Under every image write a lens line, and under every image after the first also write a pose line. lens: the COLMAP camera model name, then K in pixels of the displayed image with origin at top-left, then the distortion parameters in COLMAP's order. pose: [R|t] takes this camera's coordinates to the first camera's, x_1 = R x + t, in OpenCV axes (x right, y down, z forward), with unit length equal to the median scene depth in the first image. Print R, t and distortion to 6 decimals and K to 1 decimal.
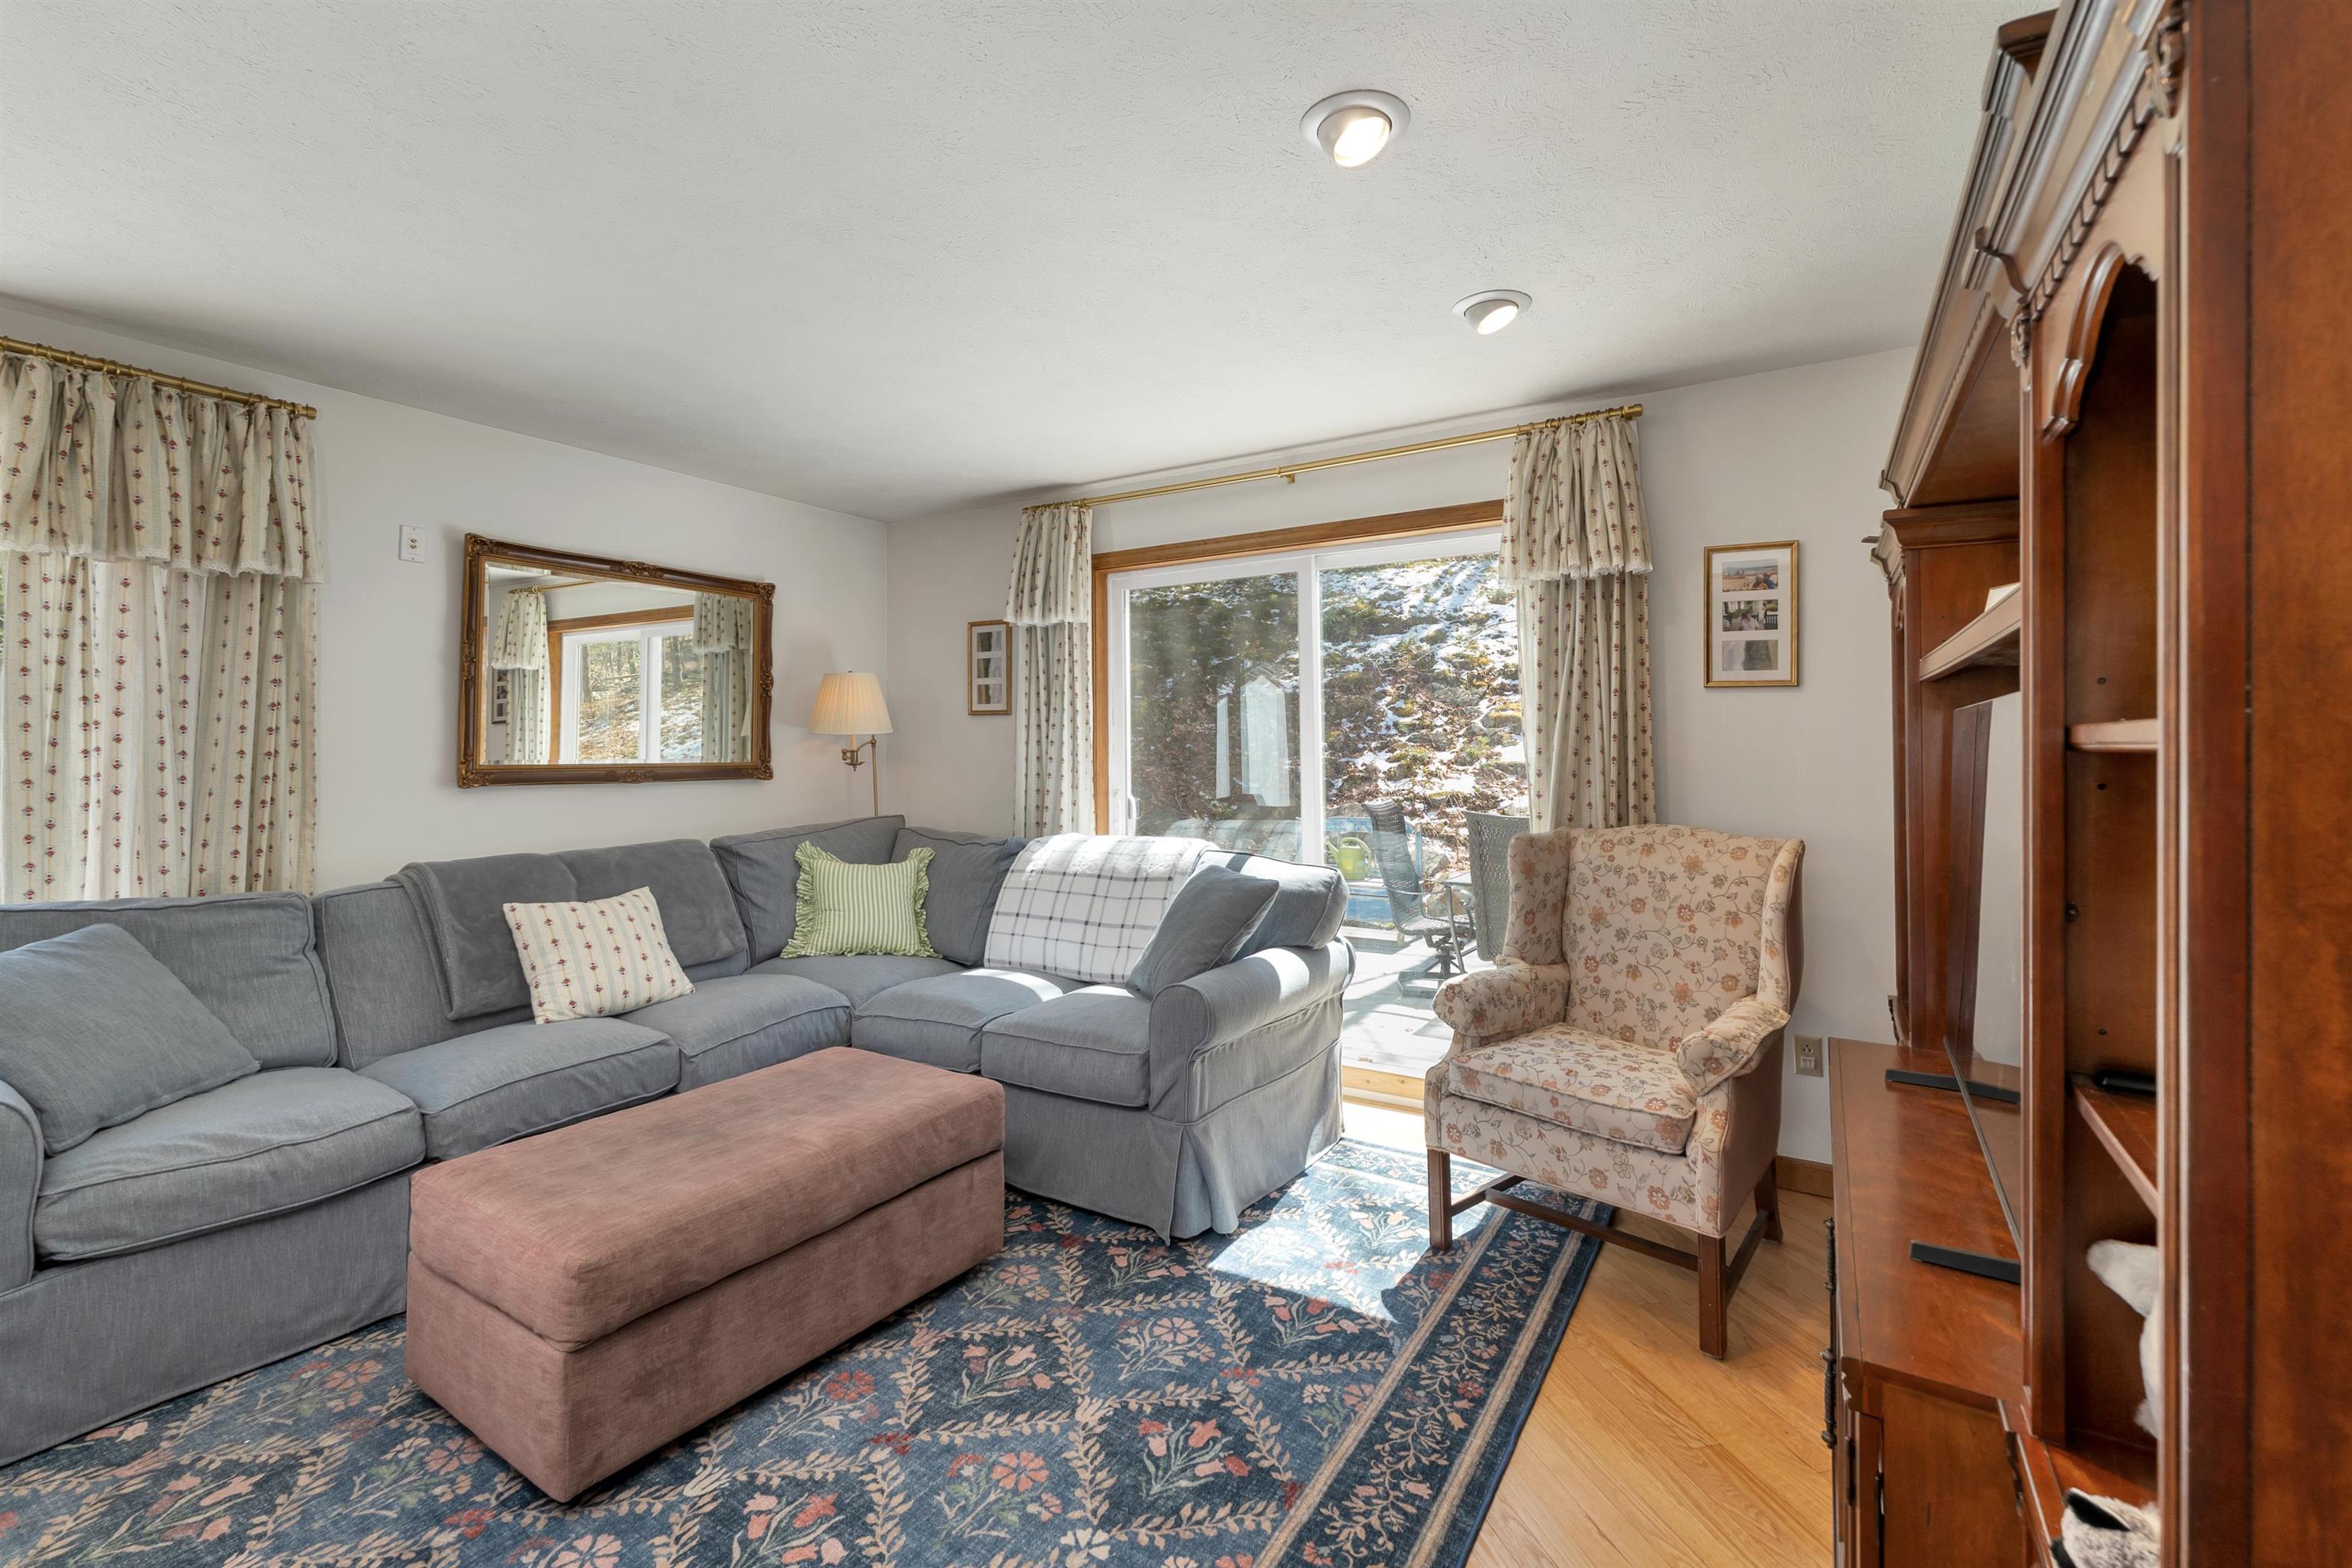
lens RADIAL K [[996.2, 0, 1157.0], [0, 996.2, 717.8], [0, 0, 1]] dist [0.000674, 0.000670]
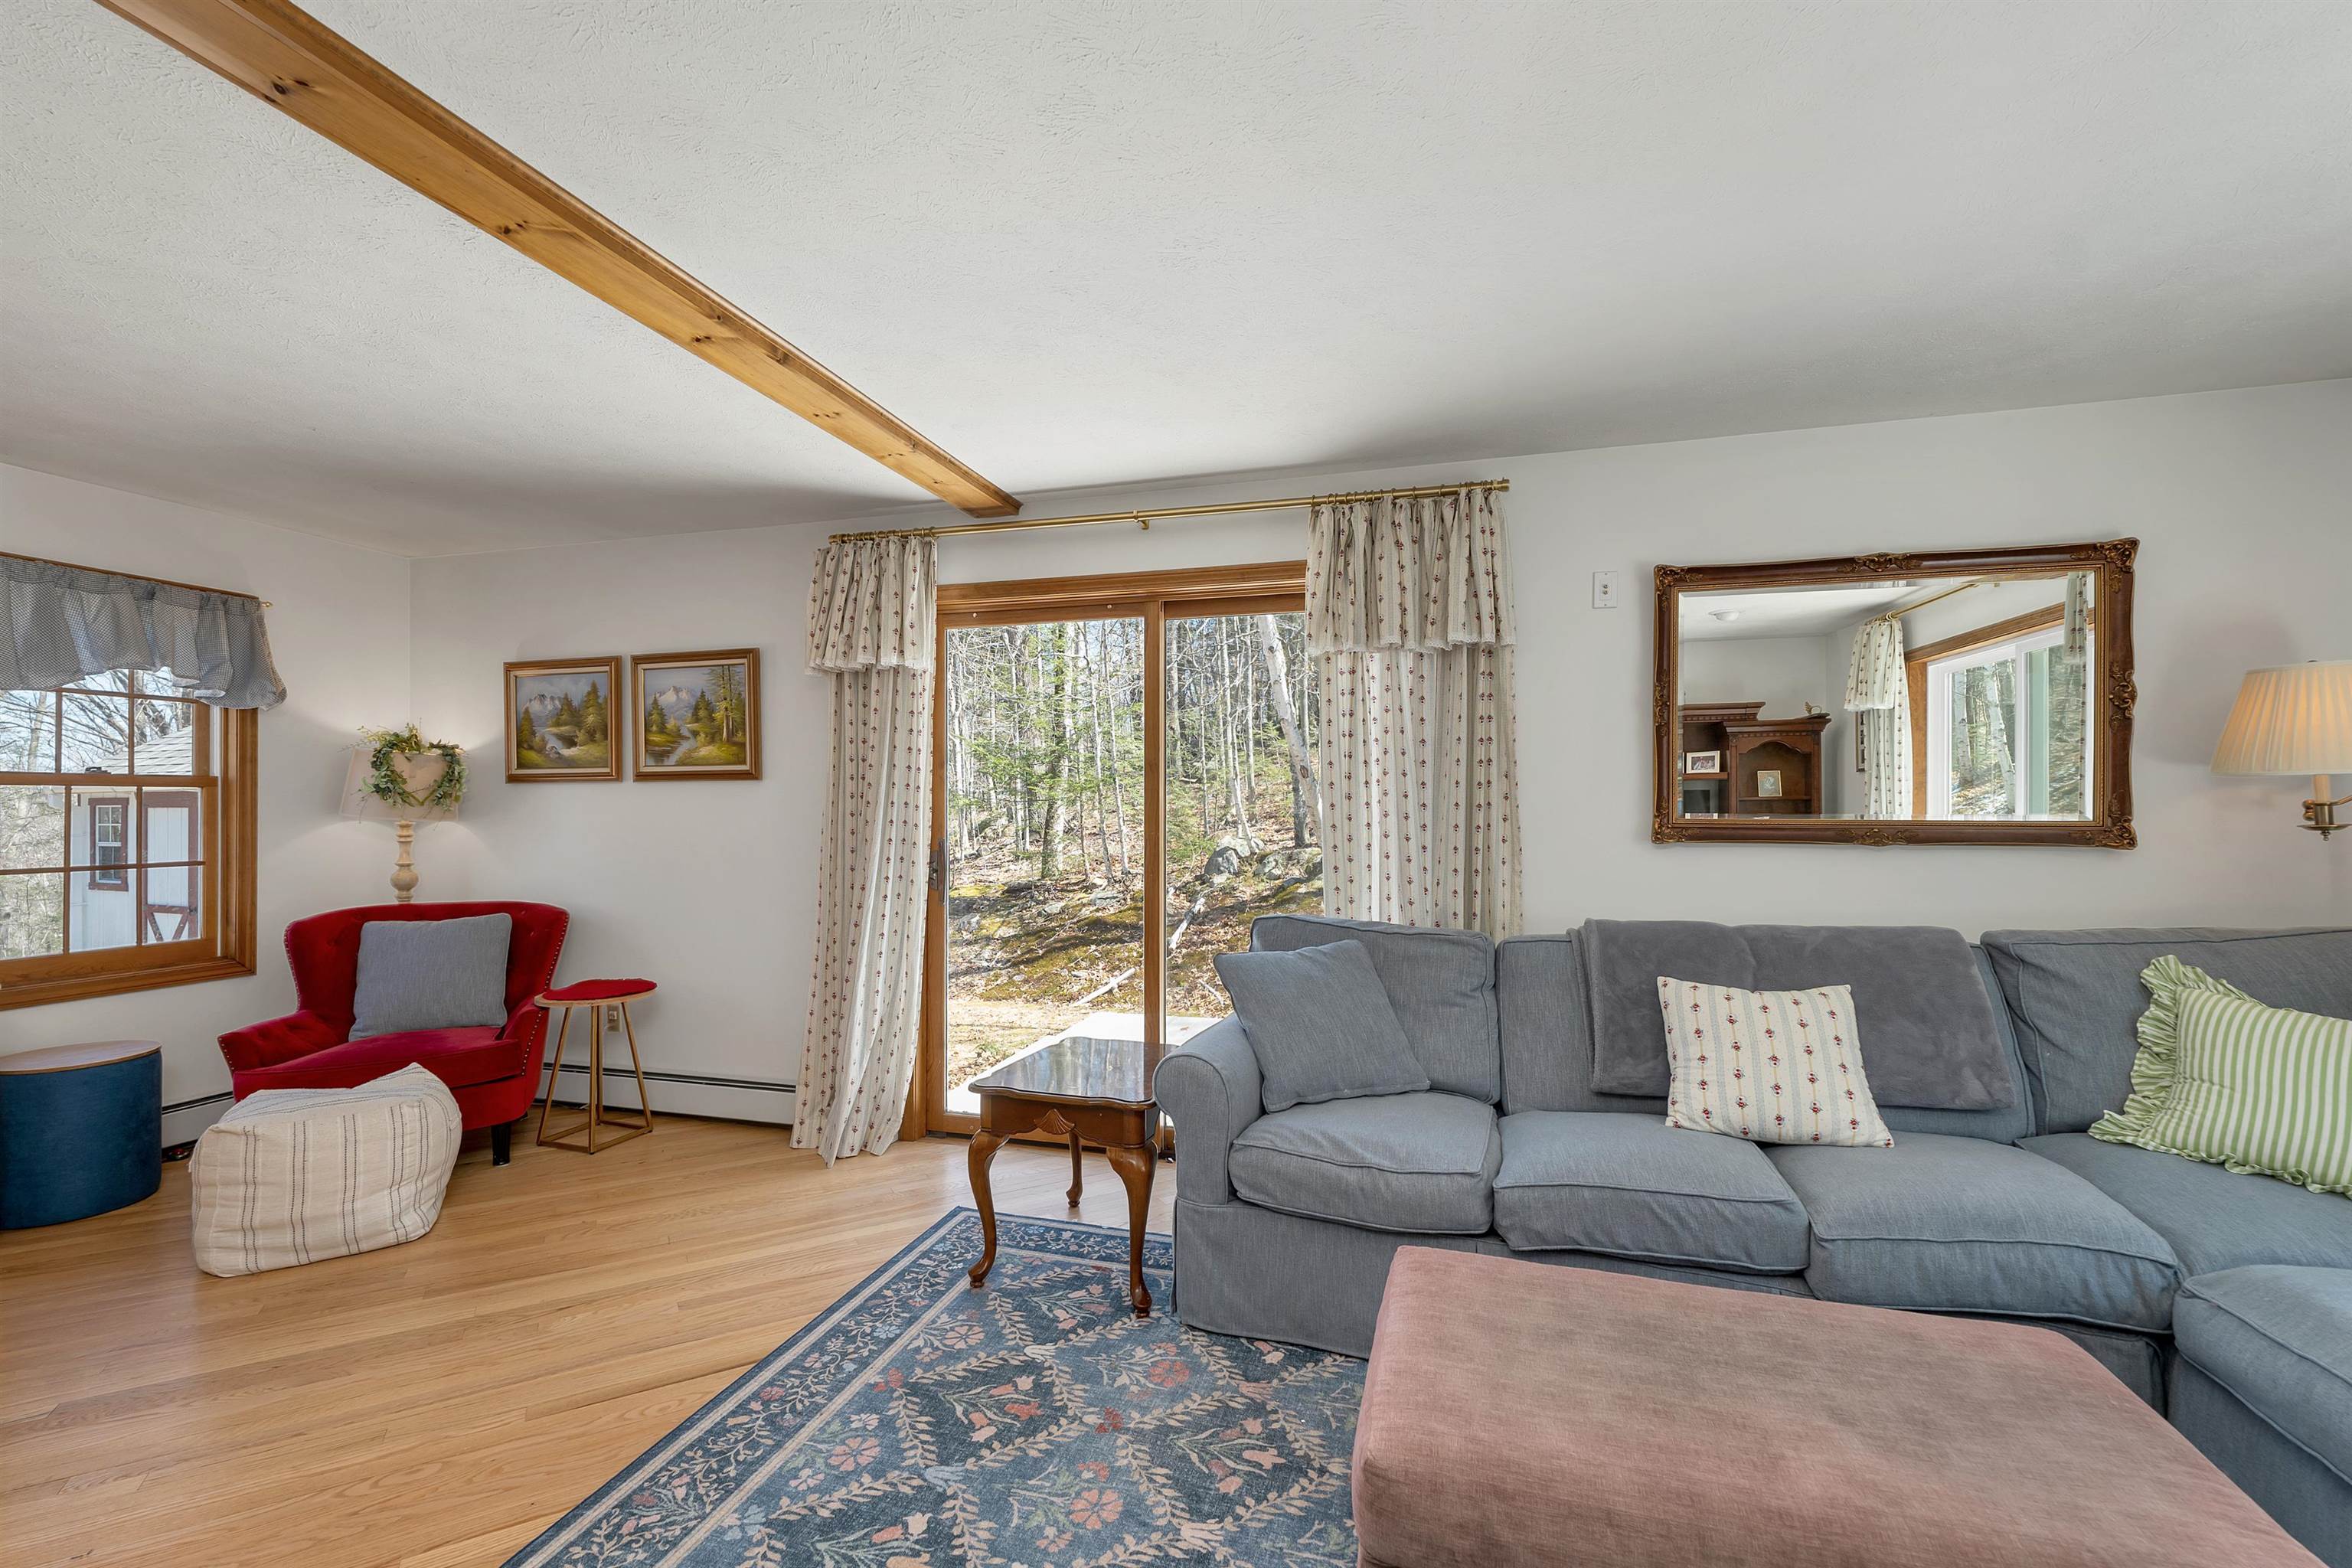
lens RADIAL K [[996.2, 0, 1158.5], [0, 996.2, 807.8], [0, 0, 1]] dist [0.000674, 0.000670]
pose [[0.284357, 0.006328, -0.958698, 0.066981], [0.031425, 0.999379, 0.015917, 0.009453], [0.958203, -0.034653, 0.283982, 0.339995]]
